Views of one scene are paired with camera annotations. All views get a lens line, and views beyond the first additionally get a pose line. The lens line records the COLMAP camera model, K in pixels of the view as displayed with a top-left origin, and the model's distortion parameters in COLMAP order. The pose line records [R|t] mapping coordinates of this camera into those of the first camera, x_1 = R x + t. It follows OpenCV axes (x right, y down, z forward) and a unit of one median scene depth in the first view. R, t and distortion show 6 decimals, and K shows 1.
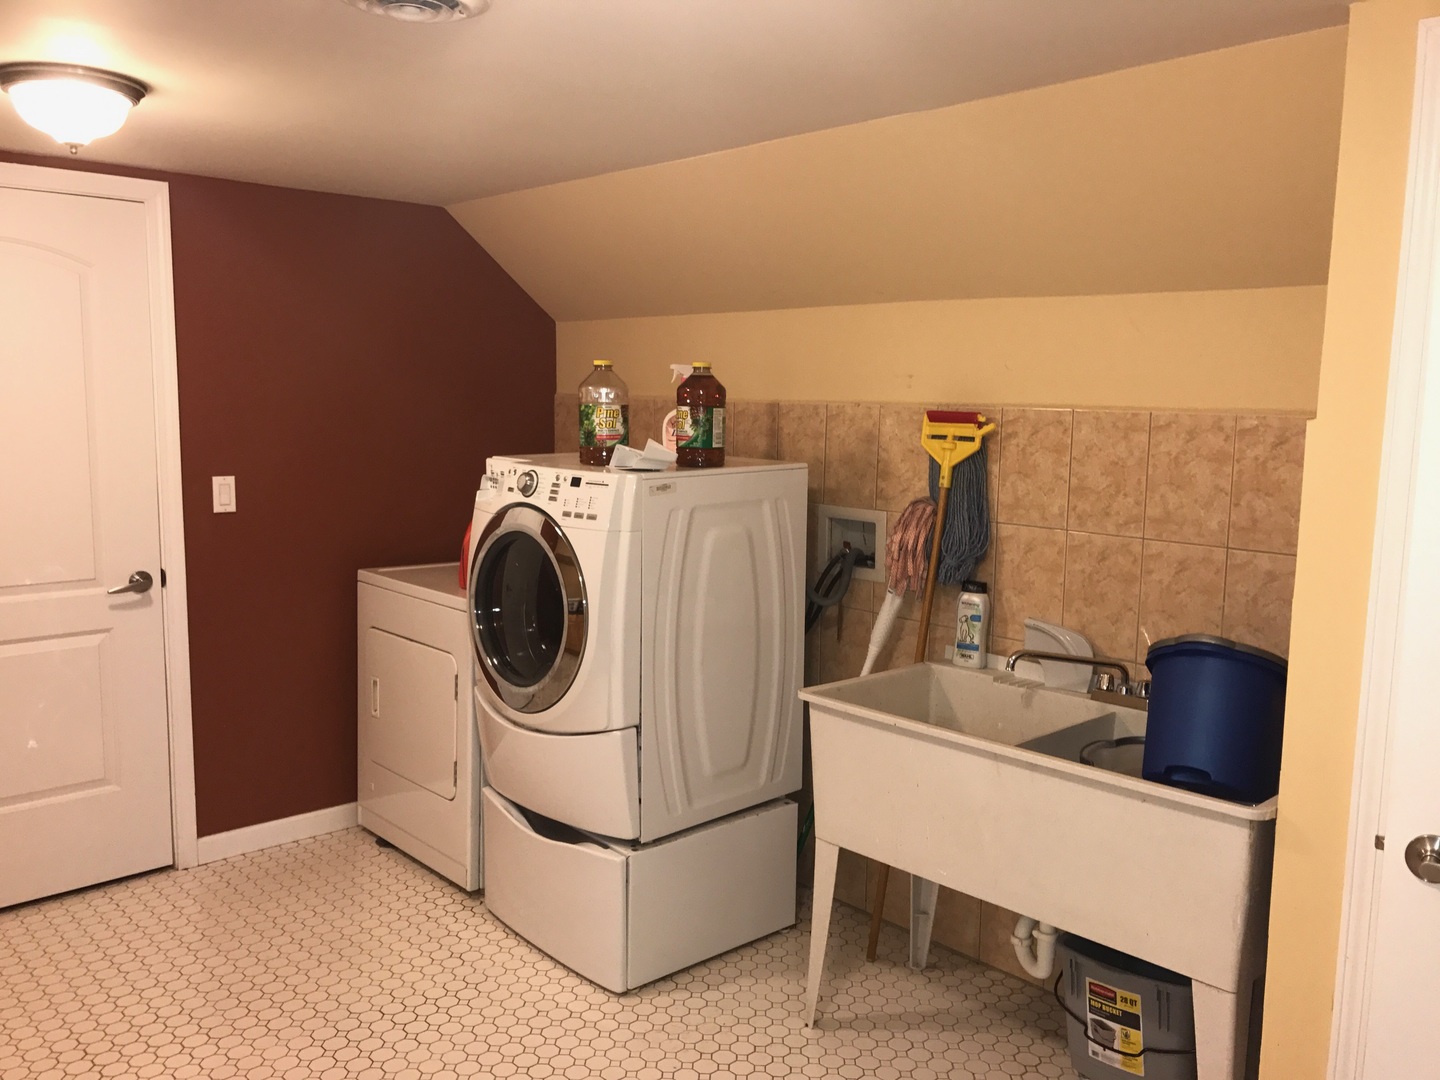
lens RADIAL K [[1197.1, 0, 719.6], [0, 1197.1, 540.1], [0, 0, 1]] dist [-0.004866, -0.001078]
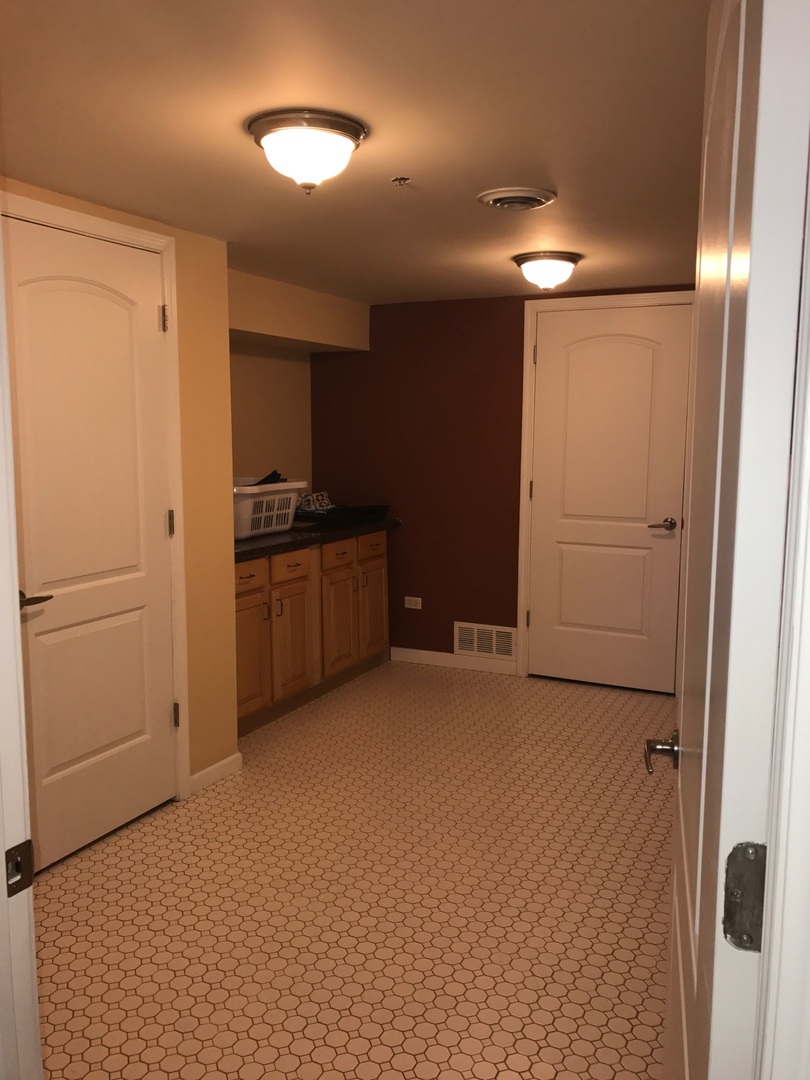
lens RADIAL K [[897.8, 0, 405.6], [0, 897.8, 538.5], [0, 0, 1]] dist [-0.004866, -0.001078]
pose [[0.361168, 0.119509, -0.924811, 0.591640], [-0.126383, 0.988876, 0.078432, 0.002112], [0.923897, 0.088553, 0.372254, 0.163760]]
